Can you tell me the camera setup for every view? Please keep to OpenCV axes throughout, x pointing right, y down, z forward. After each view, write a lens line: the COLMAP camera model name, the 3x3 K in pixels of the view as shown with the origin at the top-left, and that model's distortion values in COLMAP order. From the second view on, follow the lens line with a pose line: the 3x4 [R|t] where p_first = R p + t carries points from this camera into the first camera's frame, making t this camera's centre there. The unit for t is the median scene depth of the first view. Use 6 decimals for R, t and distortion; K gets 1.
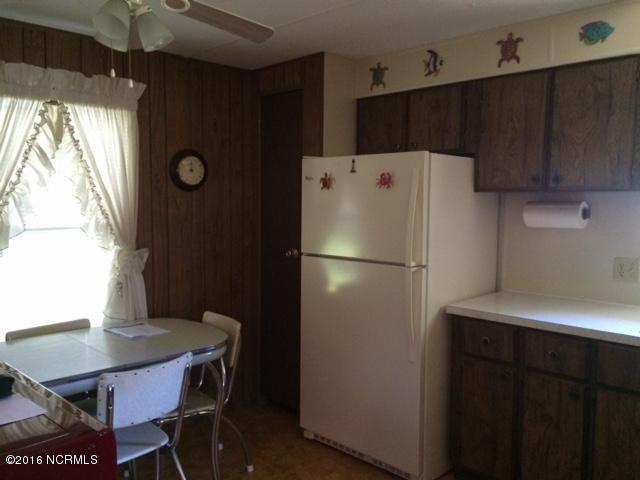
lens RADIAL K [[546.2, 0, 321.9], [0, 546.2, 248.1], [0, 0, 1]] dist [0.105662, -0.153413]
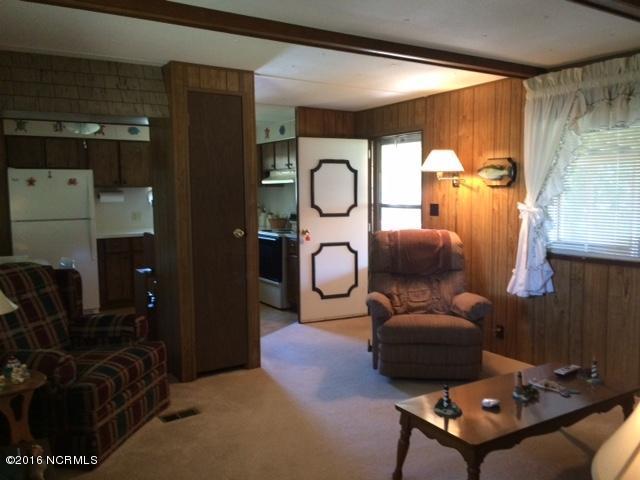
lens RADIAL K [[546.2, 0, 321.9], [0, 546.2, 248.1], [0, 0, 1]] dist [0.105662, -0.153413]
pose [[0.241973, -0.111058, 0.963906, -1.743754], [0.101150, 0.990902, 0.088776, 0.043255], [-0.964996, 0.076018, 0.251005, -0.494722]]
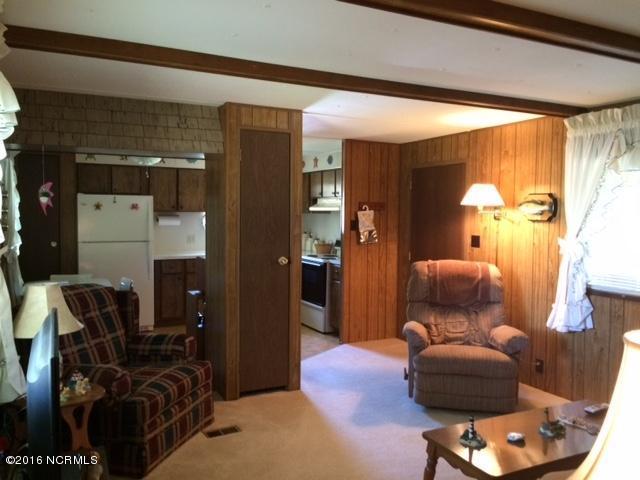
lens RADIAL K [[546.2, 0, 321.9], [0, 546.2, 248.1], [0, 0, 1]] dist [0.105662, -0.153413]
pose [[0.330393, -0.066266, 0.941514, -1.799637], [0.080532, 0.995874, 0.041832, 0.020458], [-0.940401, 0.062001, 0.334367, -0.537575]]
